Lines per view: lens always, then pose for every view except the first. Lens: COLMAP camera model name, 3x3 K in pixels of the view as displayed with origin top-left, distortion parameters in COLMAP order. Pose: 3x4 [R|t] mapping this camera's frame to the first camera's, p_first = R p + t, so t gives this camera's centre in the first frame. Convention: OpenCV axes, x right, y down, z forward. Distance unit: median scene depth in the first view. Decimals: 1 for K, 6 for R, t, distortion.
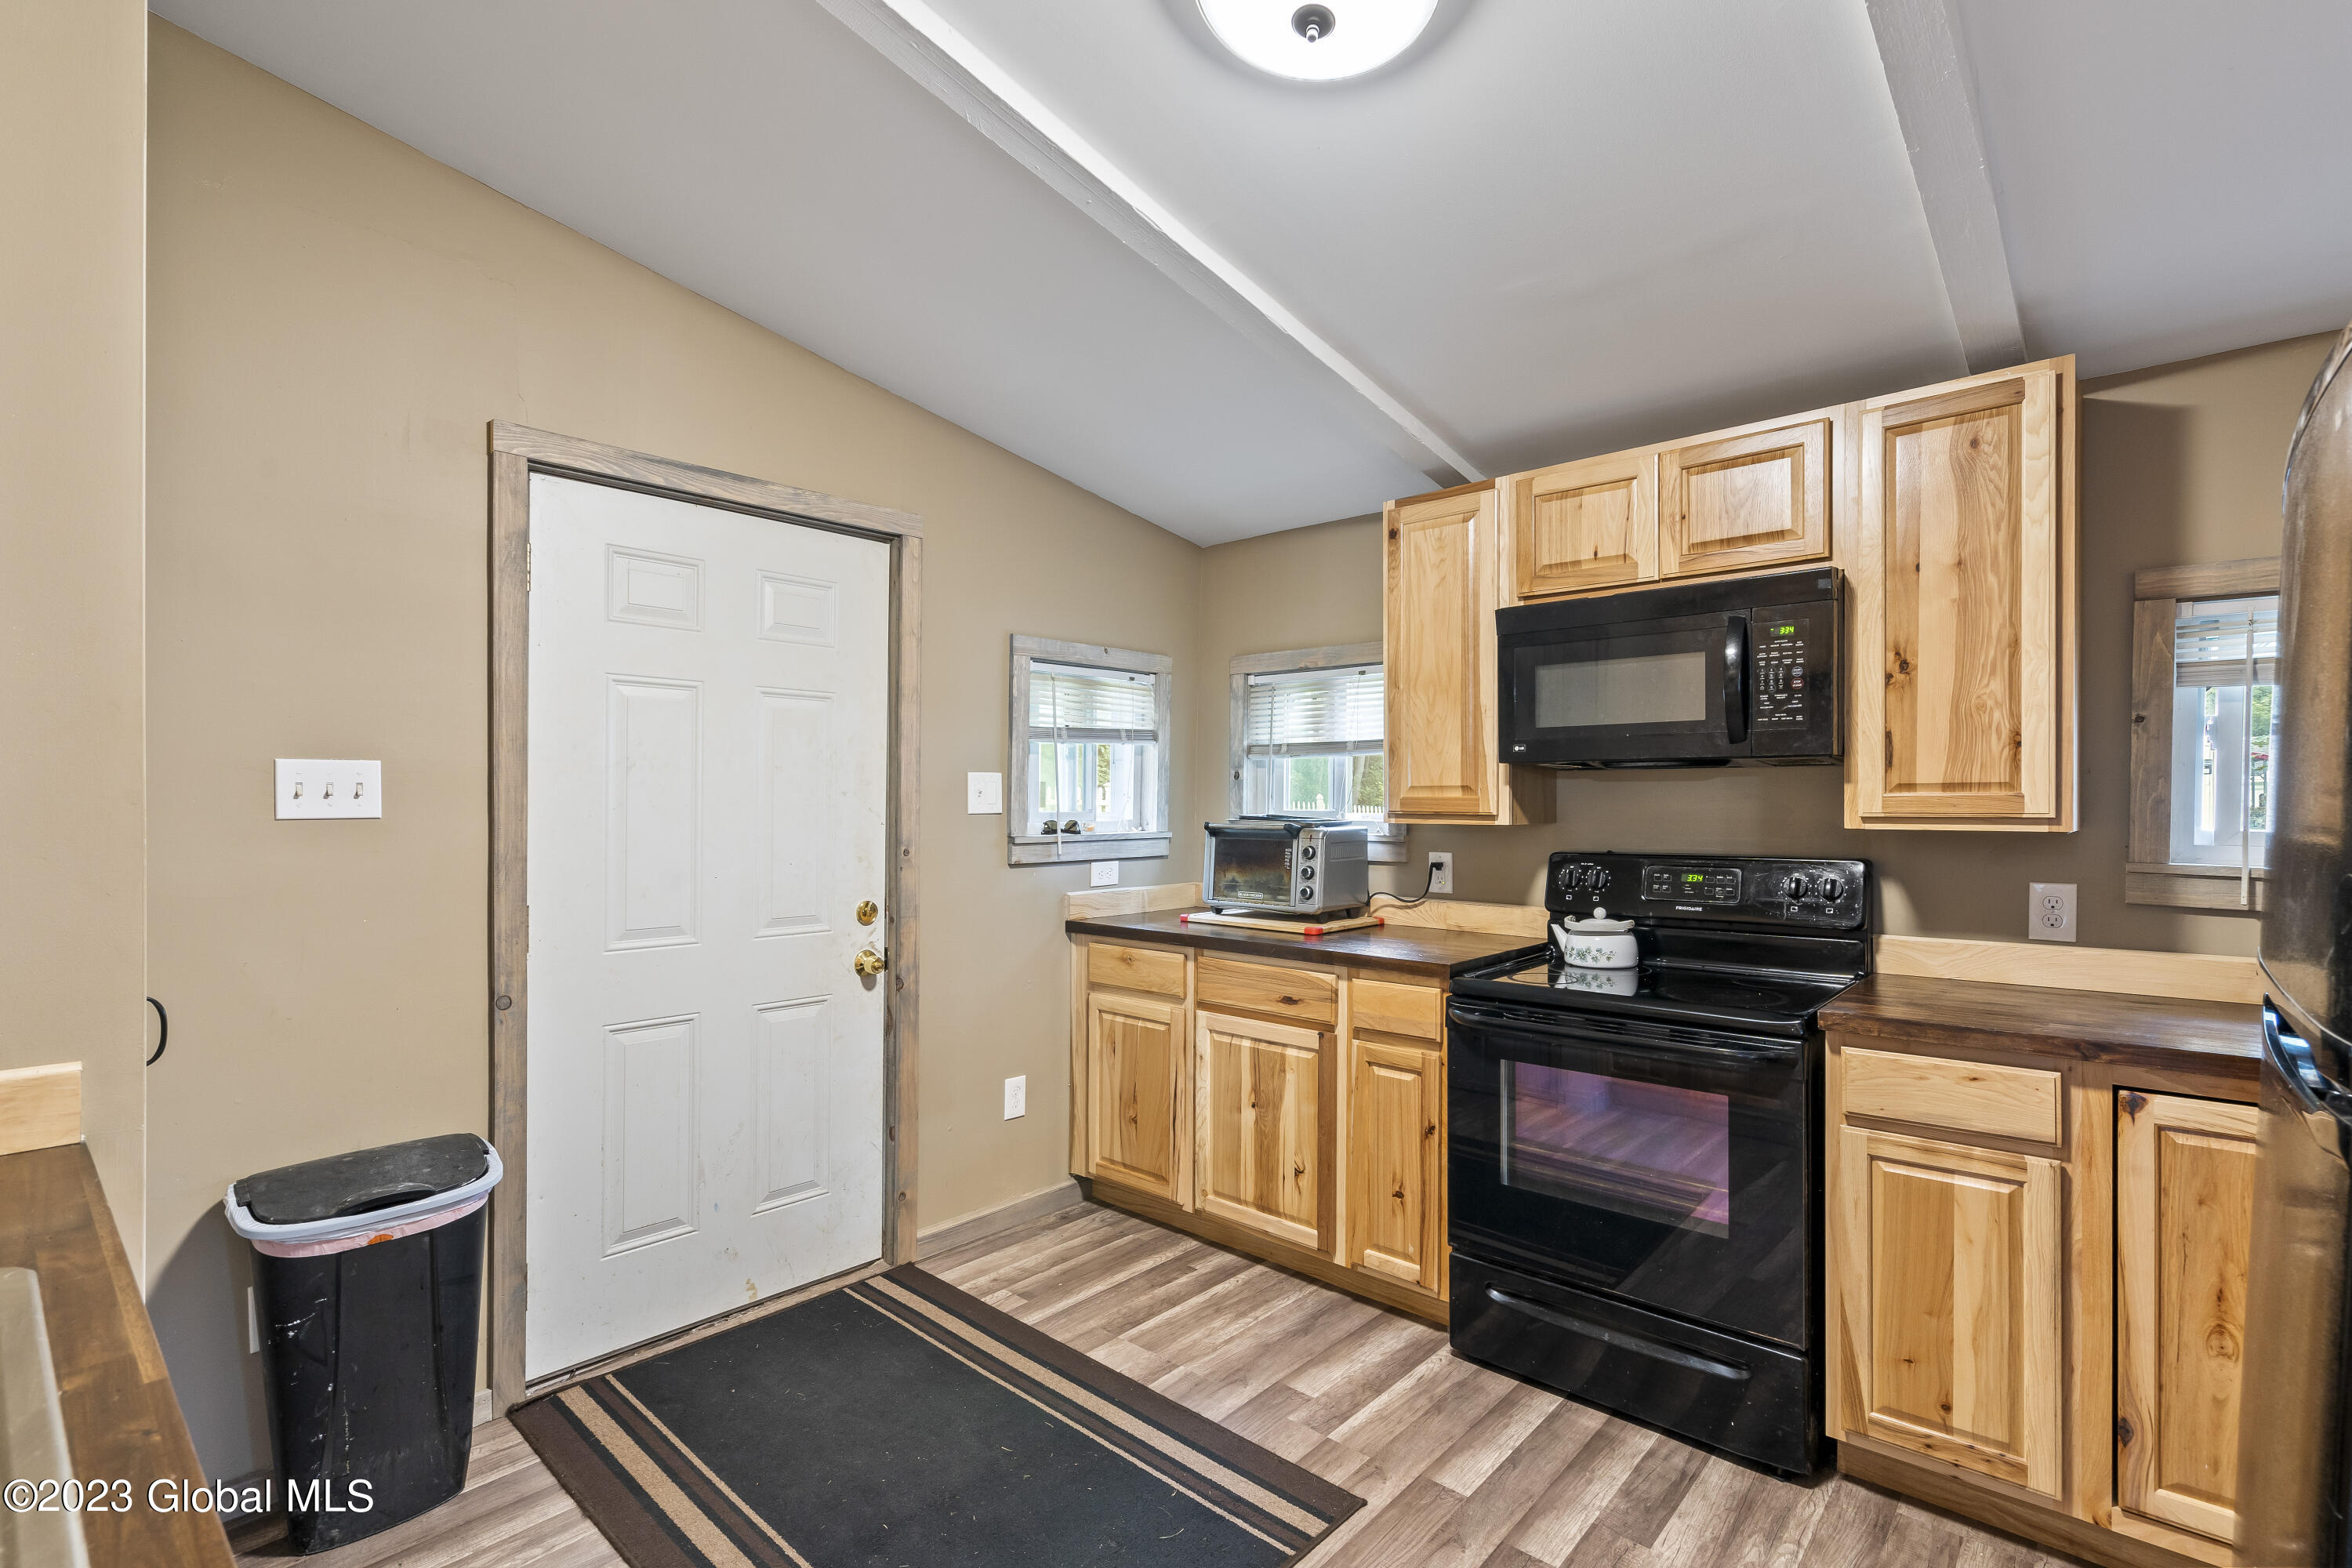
lens RADIAL K [[1076.6, 0, 1176.0], [0, 1076.6, 784.0], [0, 0, 1]] dist [0.001513, 0.000780]
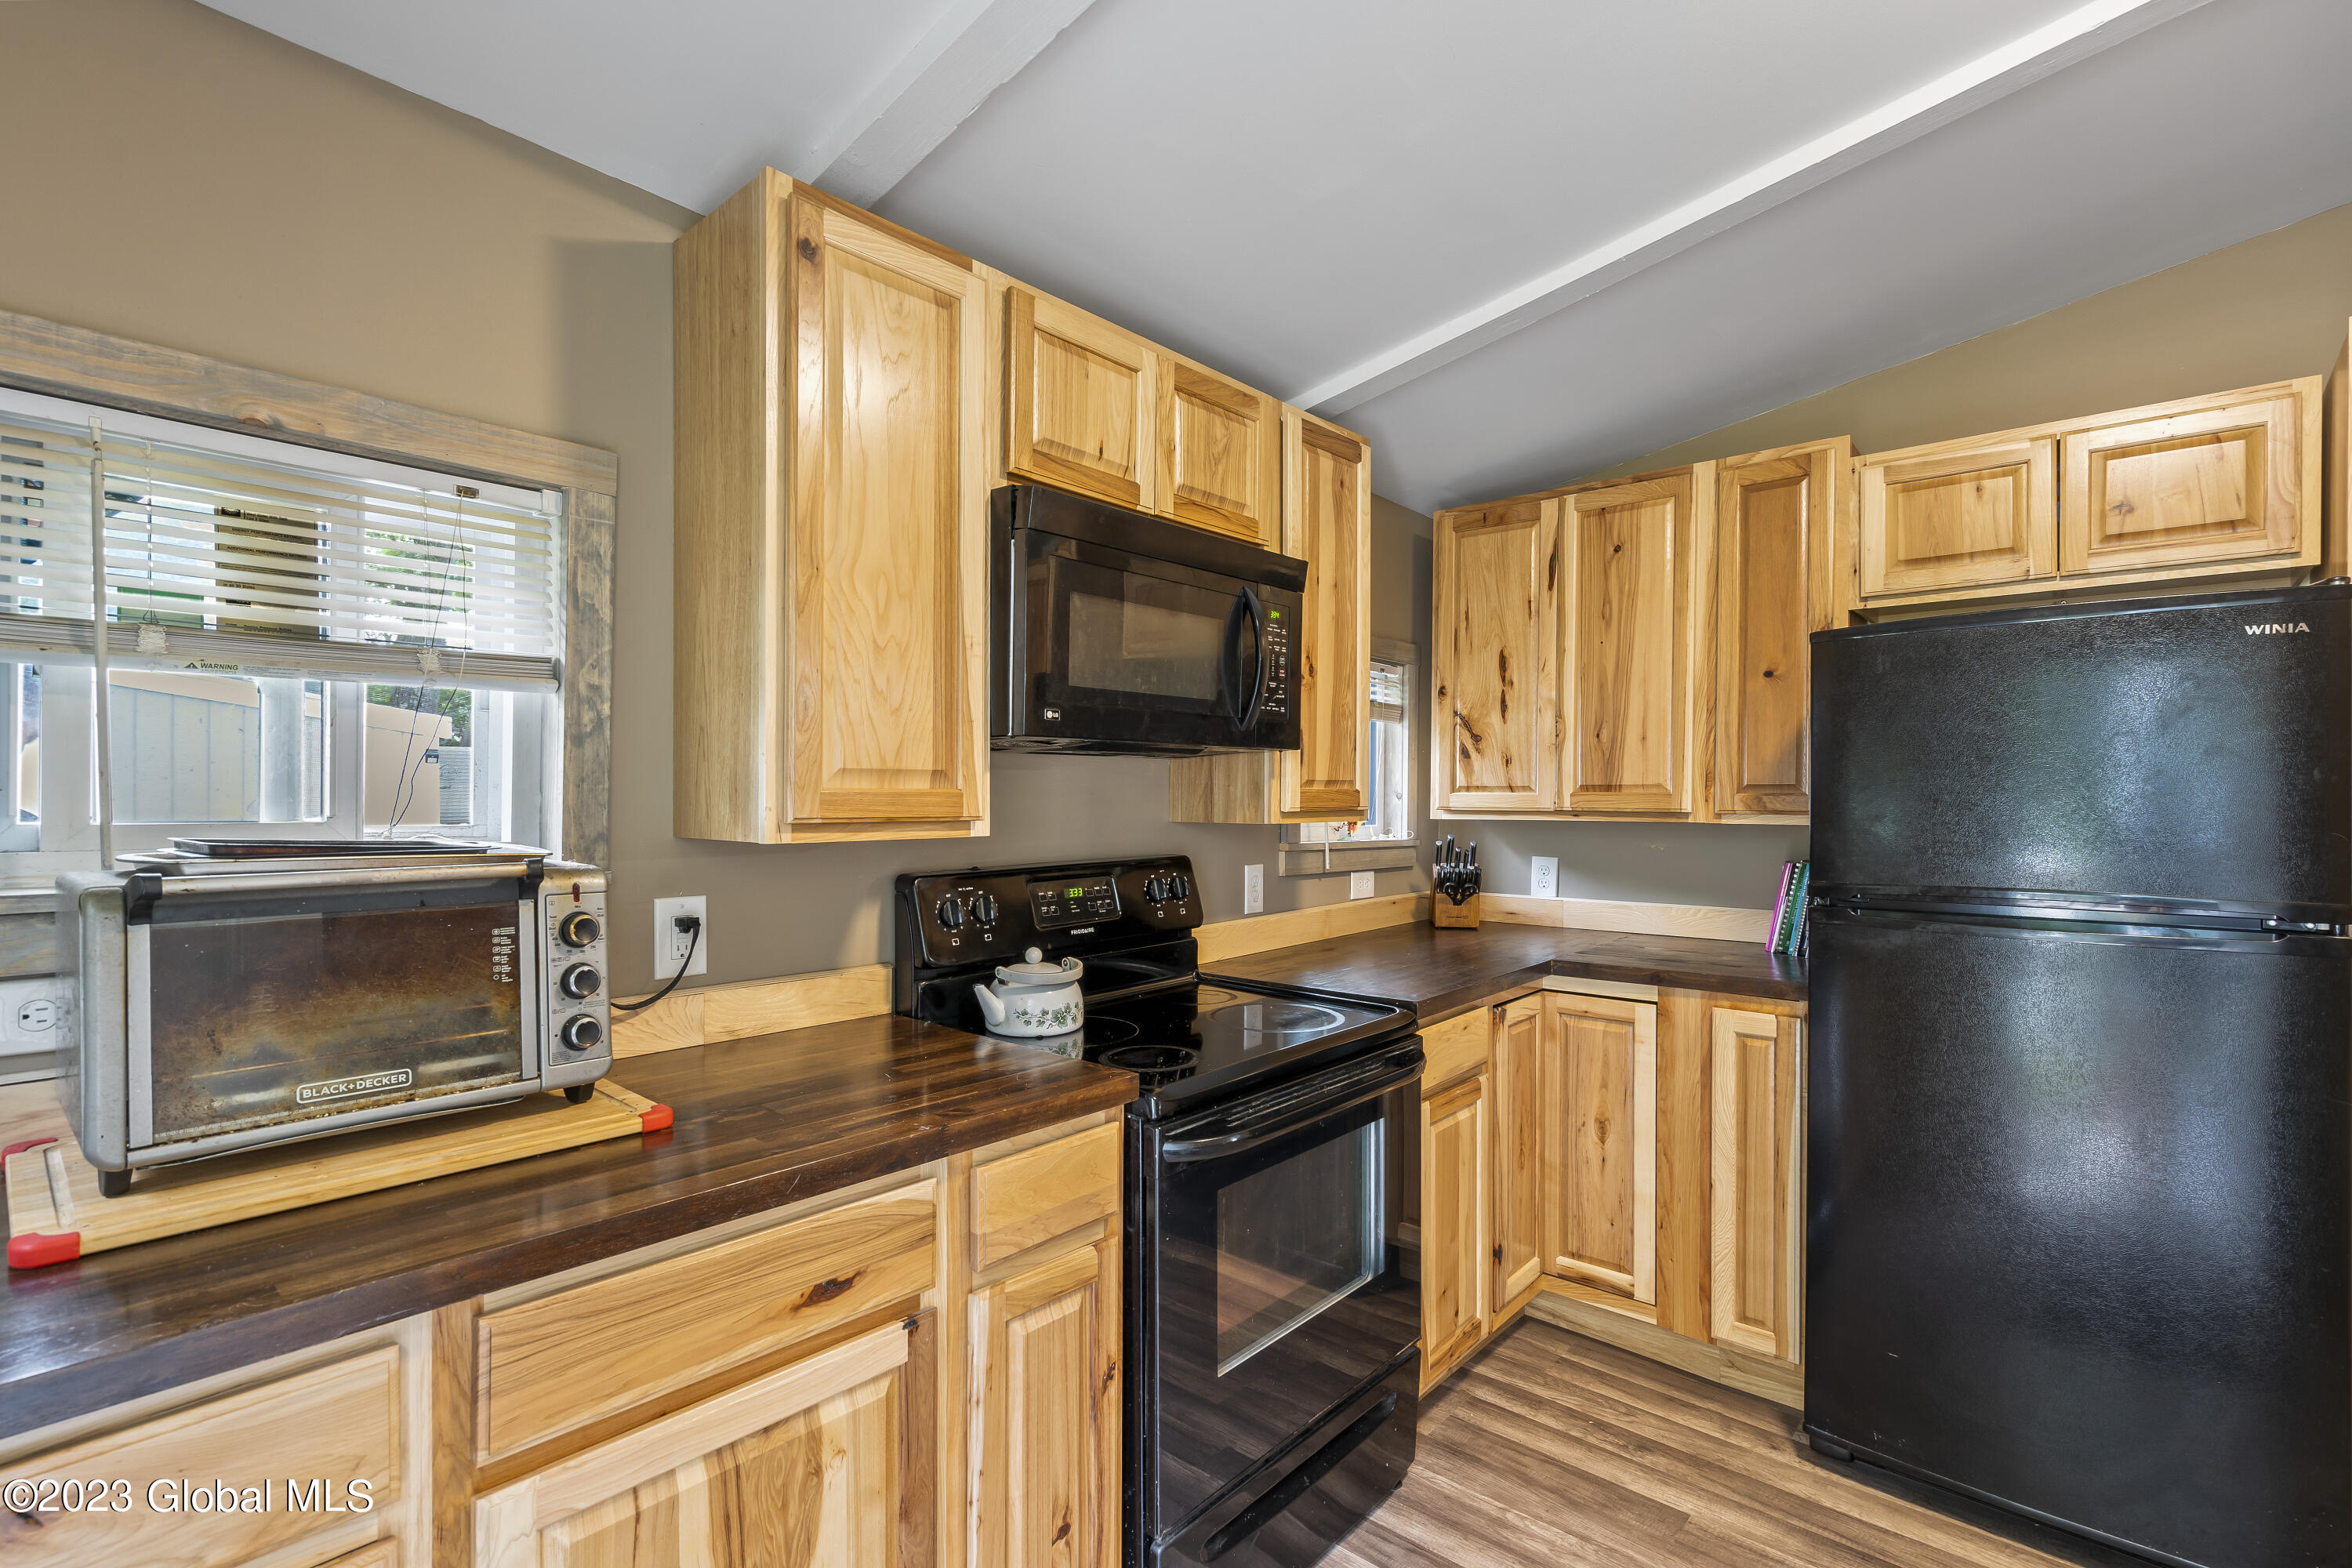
lens RADIAL K [[1089.3, 0, 1182.9], [0, 1089.3, 791.2], [0, 0, 1]] dist [-0.001296, 0.000008]
pose [[-0.013750, -0.001777, 0.999904, -0.312147], [-0.020336, 0.999792, 0.001497, 0.009239], [-0.999699, -0.020314, -0.013783, 0.886580]]
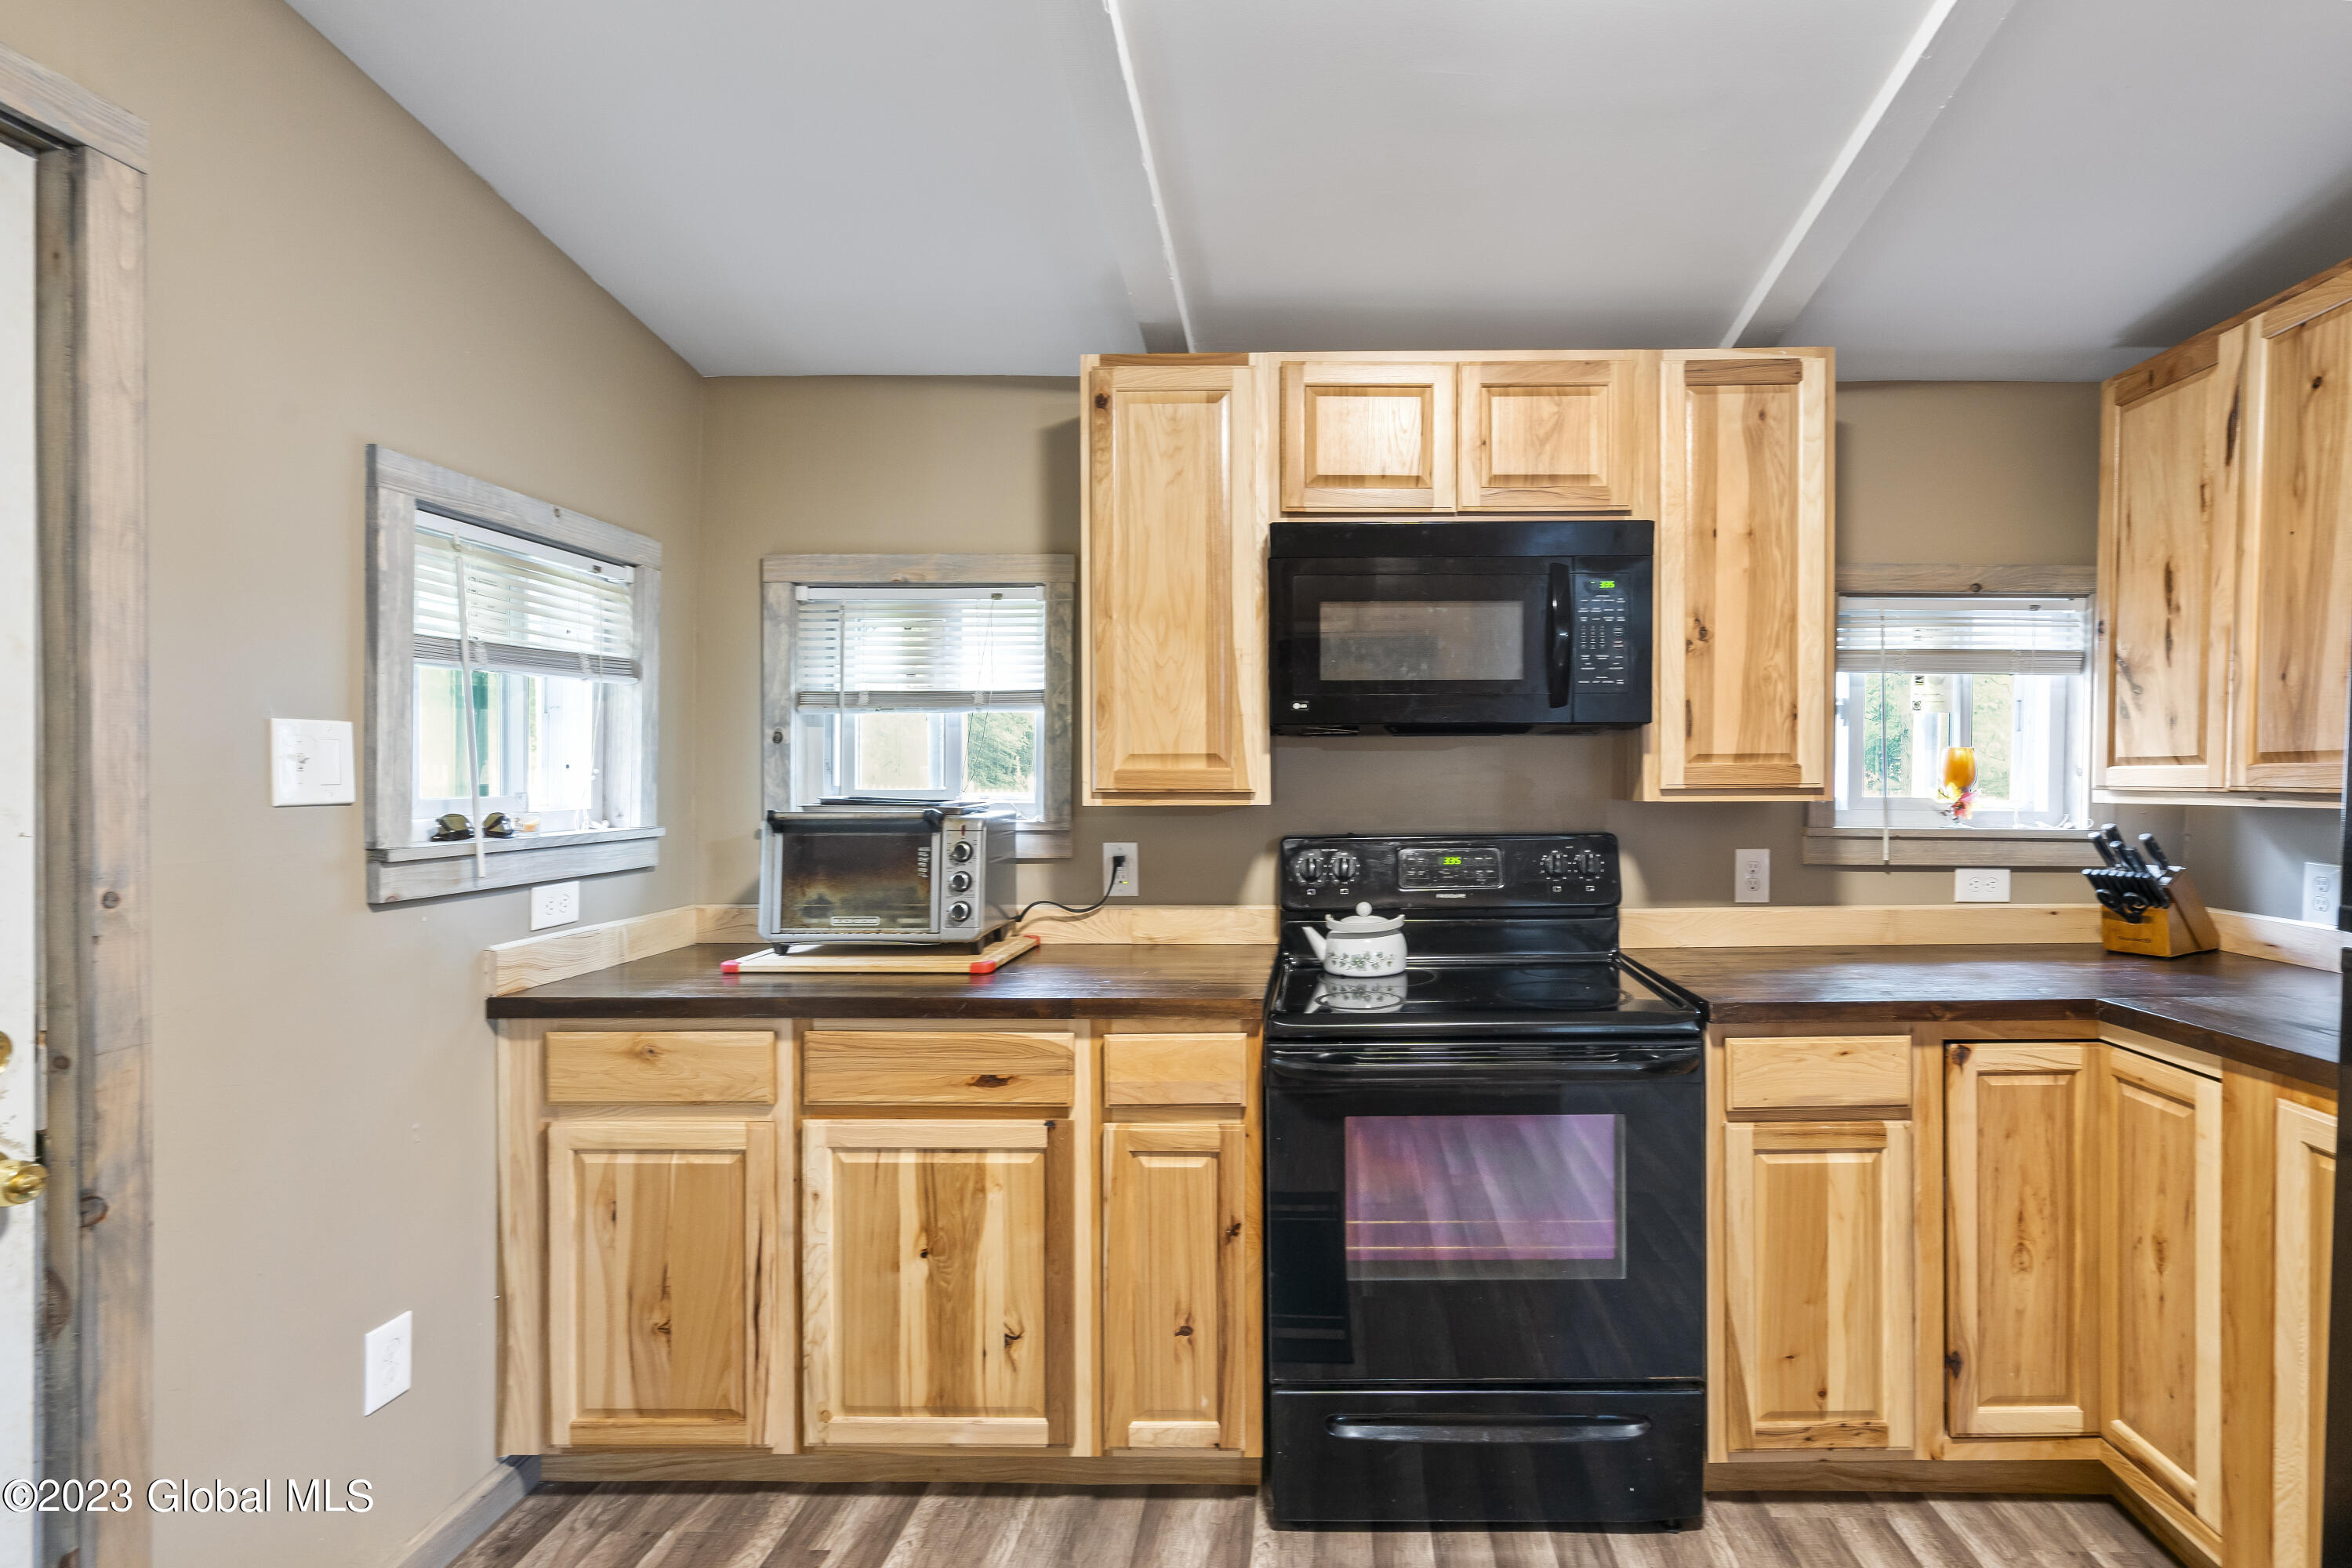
lens RADIAL K [[1118.8, 0, 1307.6], [0, 1118.8, 777.0], [0, 0, 1]] dist [-0.001310, 0.005834]
pose [[0.750238, -0.005223, 0.661148, -0.200871], [-0.005776, 0.999879, 0.014453, 0.006004], [-0.661143, -0.014662, 0.750117, 0.371646]]
